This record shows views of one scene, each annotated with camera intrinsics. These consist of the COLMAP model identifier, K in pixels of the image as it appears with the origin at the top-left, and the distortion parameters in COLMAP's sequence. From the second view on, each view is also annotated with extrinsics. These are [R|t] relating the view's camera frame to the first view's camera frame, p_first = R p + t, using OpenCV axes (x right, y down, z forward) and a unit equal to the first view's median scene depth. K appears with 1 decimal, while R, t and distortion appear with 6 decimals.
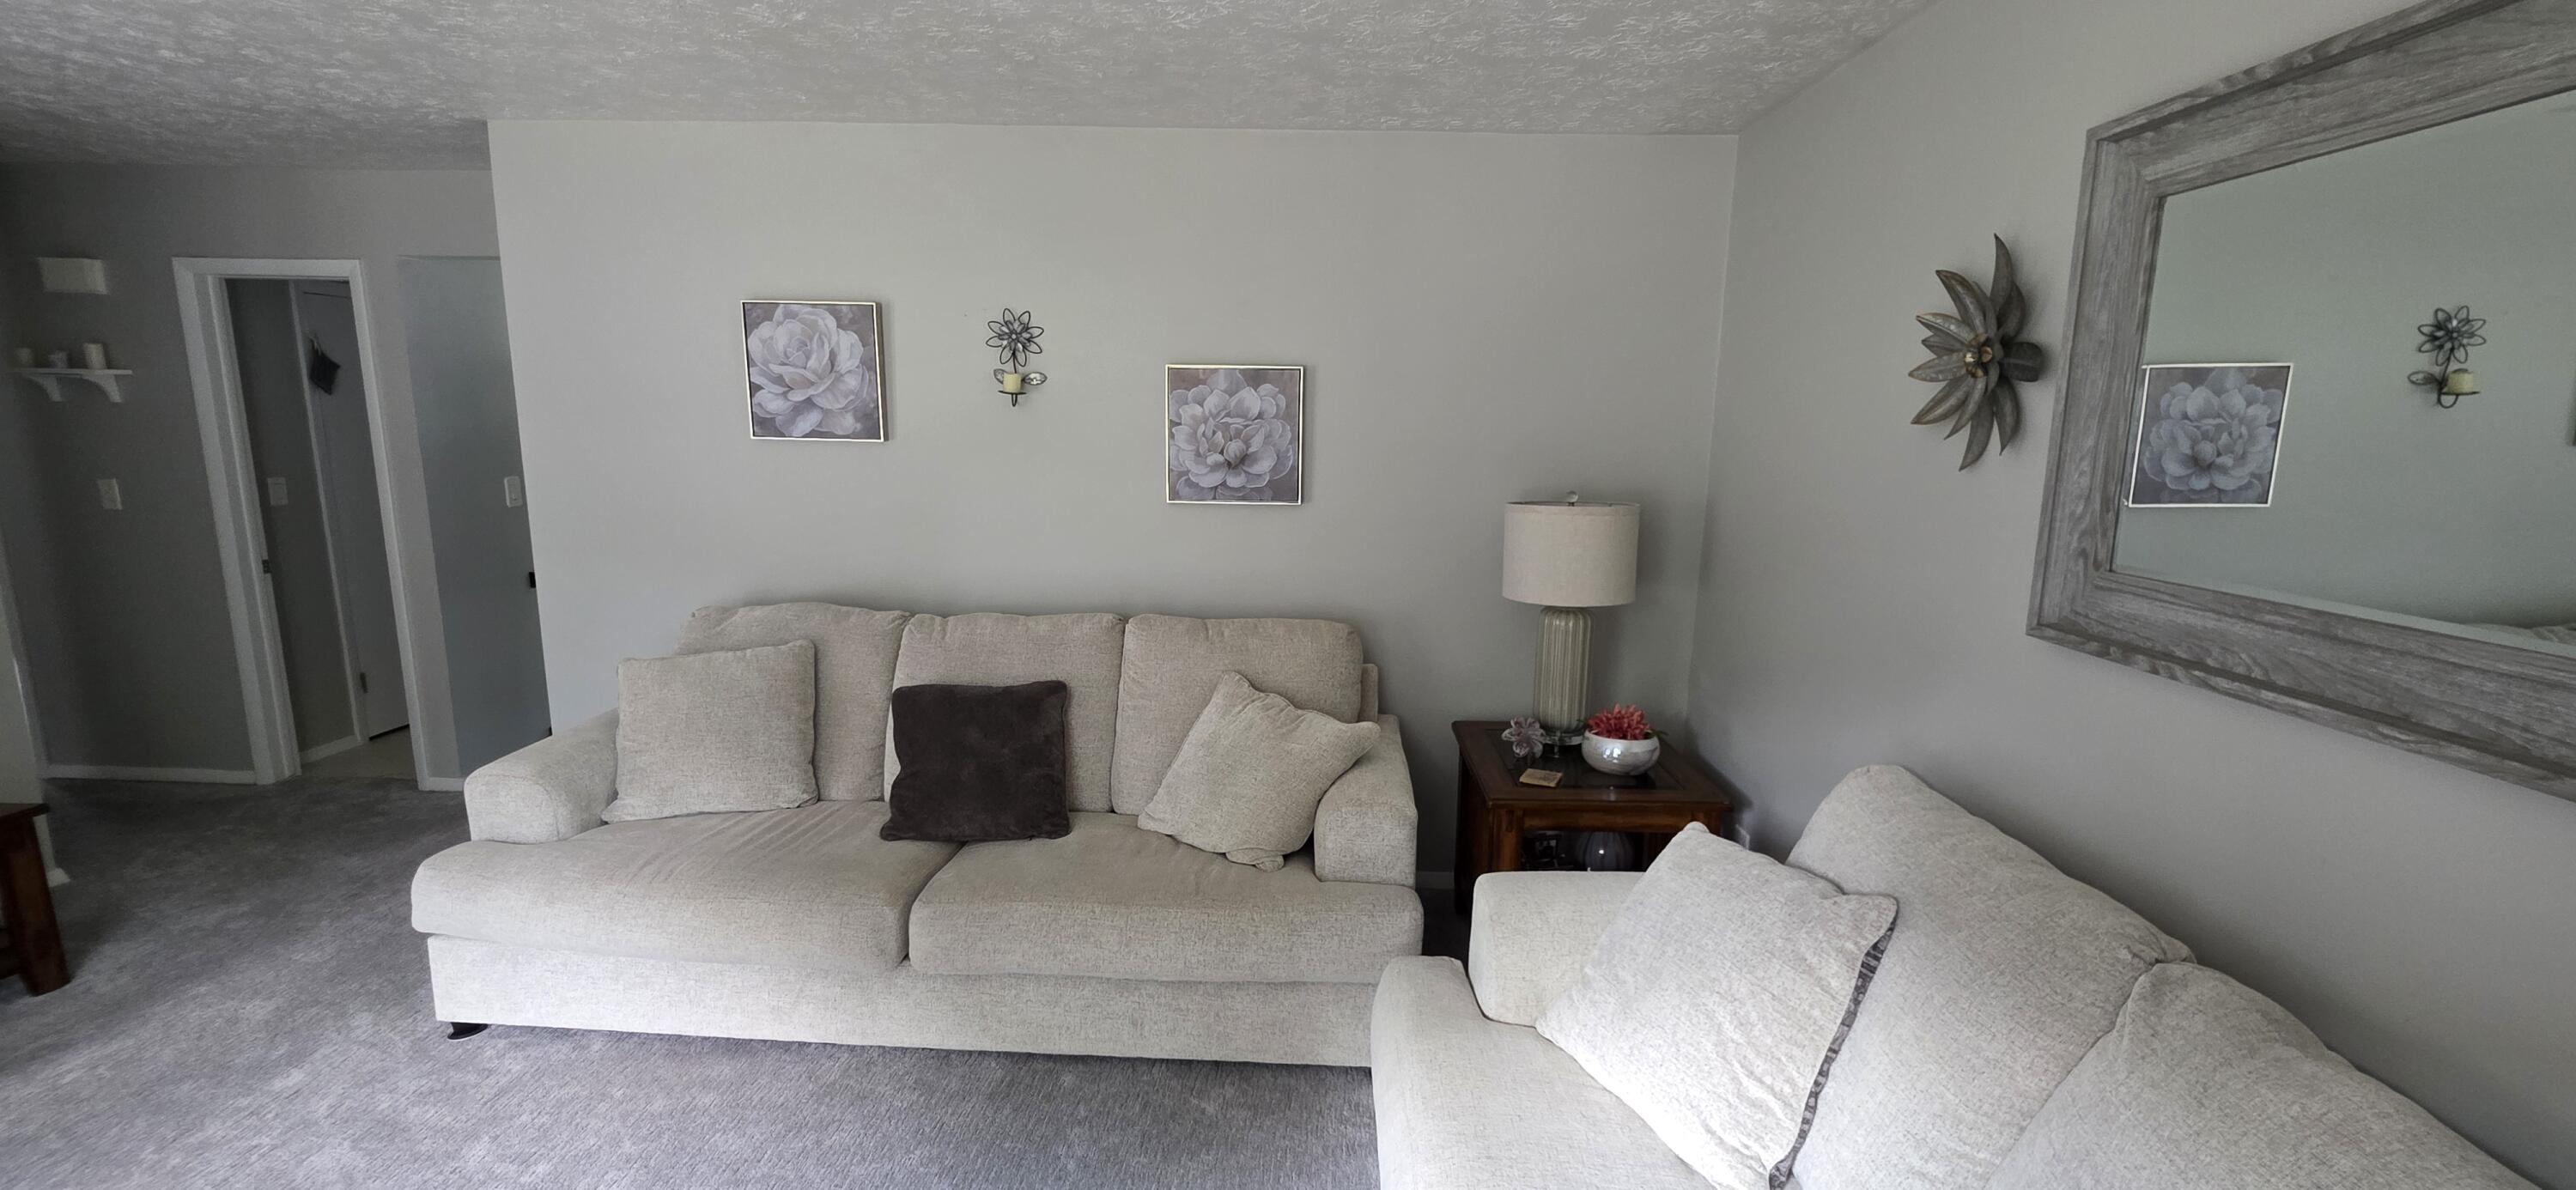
lens RADIAL K [[1034.3, 0, 1290.7], [0, 1034.3, 599.2], [0, 0, 1]] dist [0.001245, -0.000690]
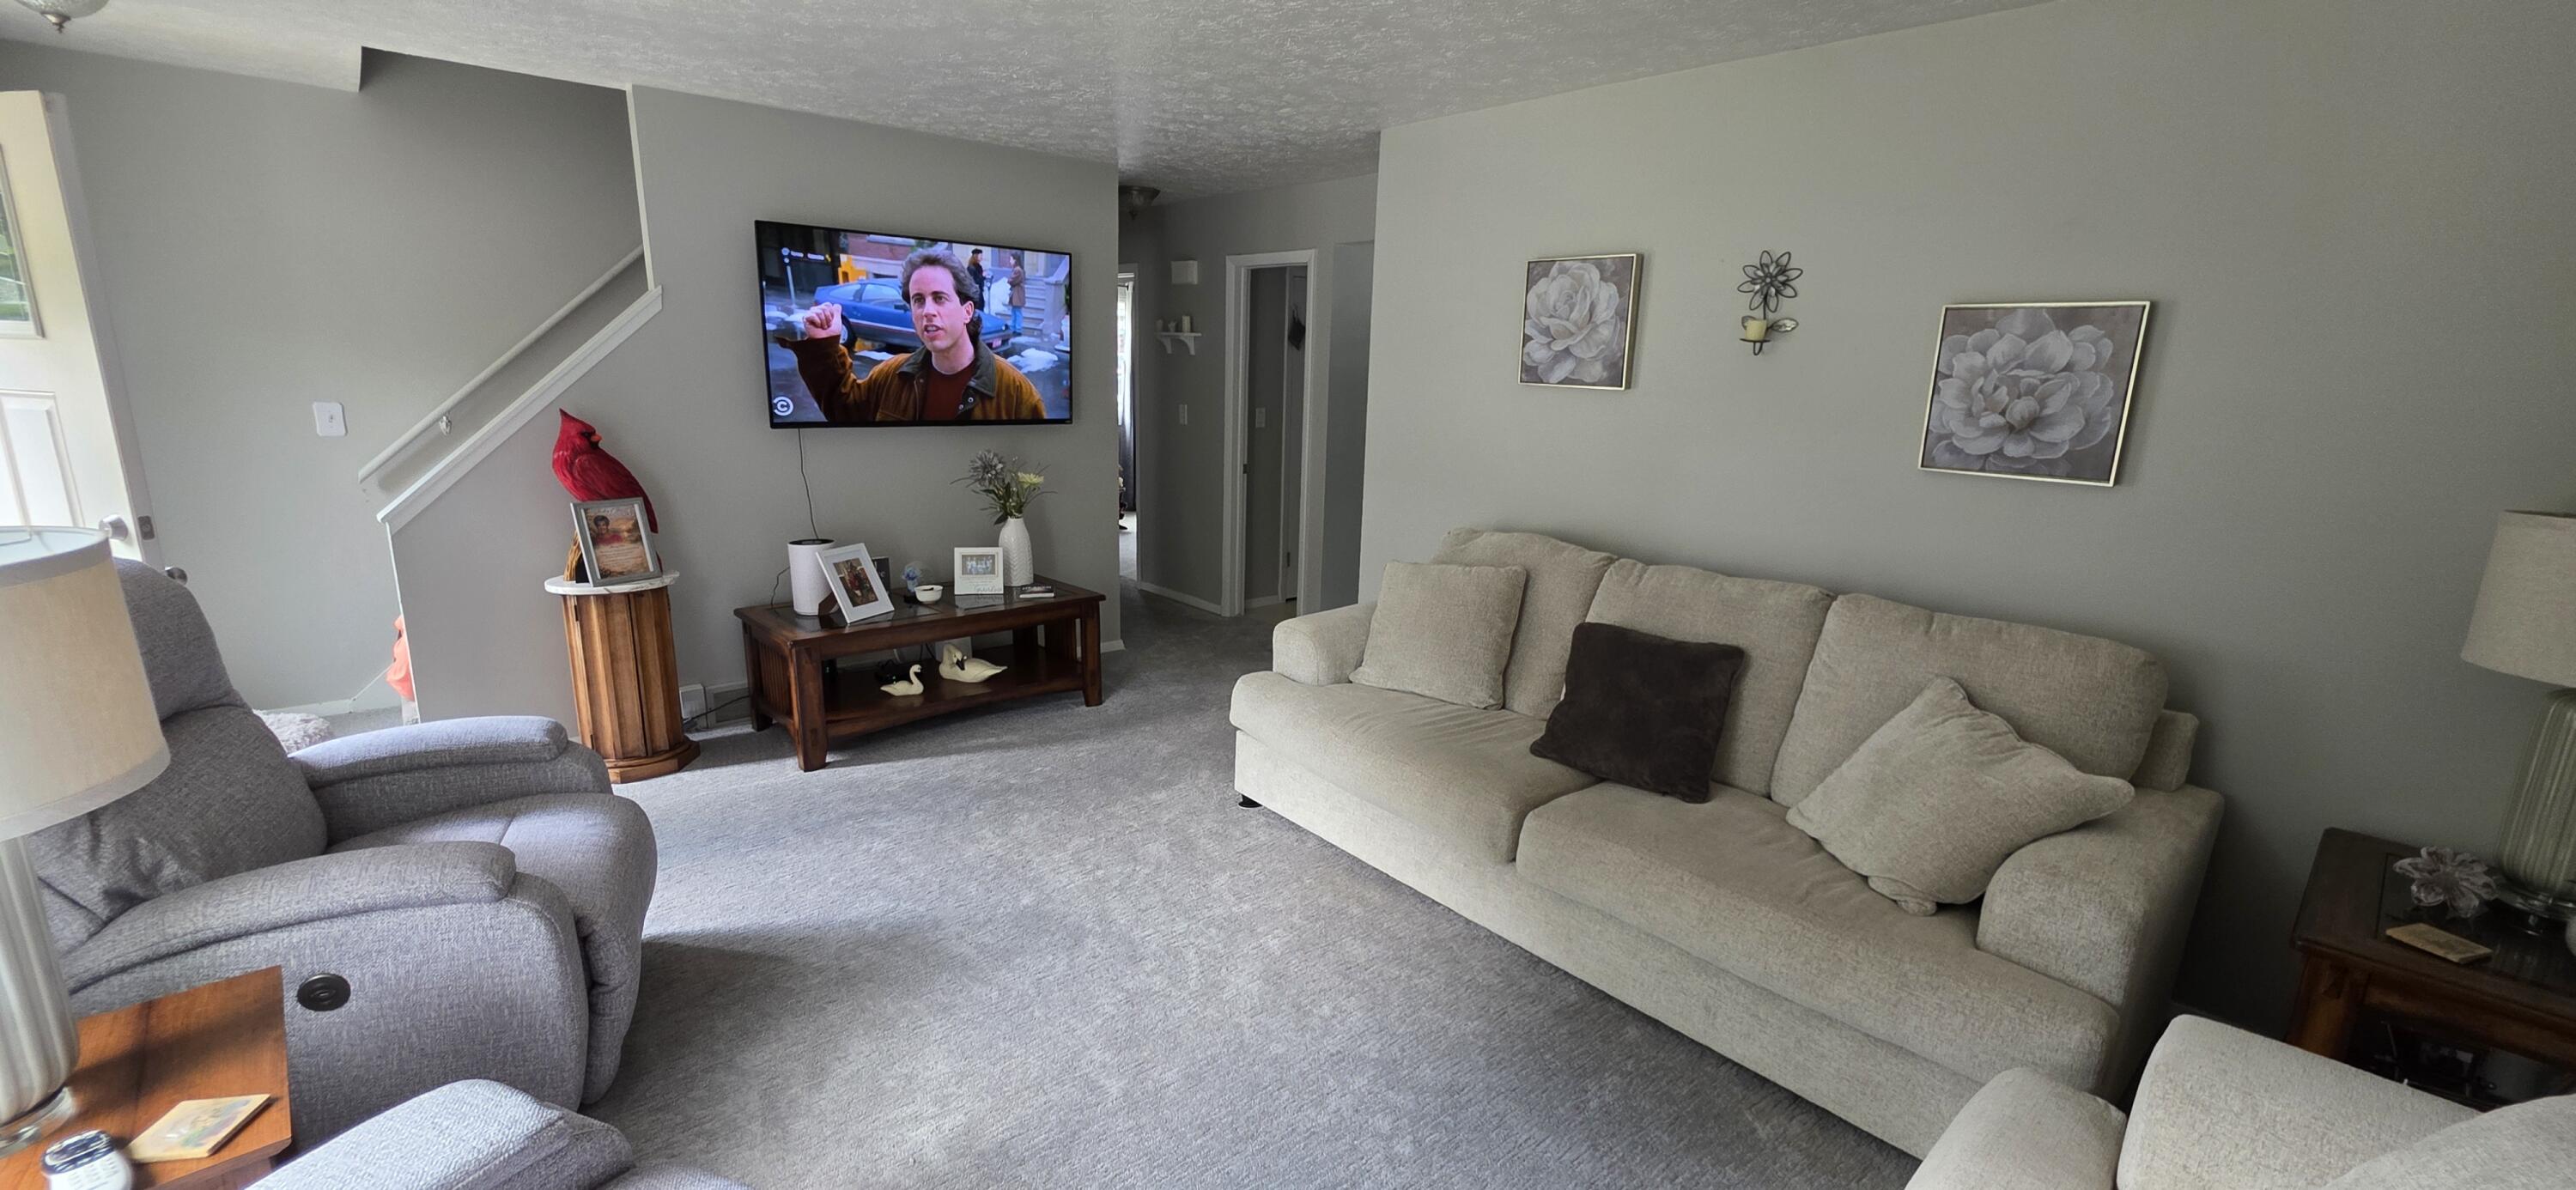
lens RADIAL K [[1034.3, 0, 1287.7], [0, 1034.3, 602.8], [0, 0, 1]] dist [0.001245, -0.000690]
pose [[0.687244, 0.169640, -0.706342, 0.146741], [-0.144289, 0.984854, 0.096142, 0.007289], [0.711953, 0.035844, 0.701312, 0.040516]]
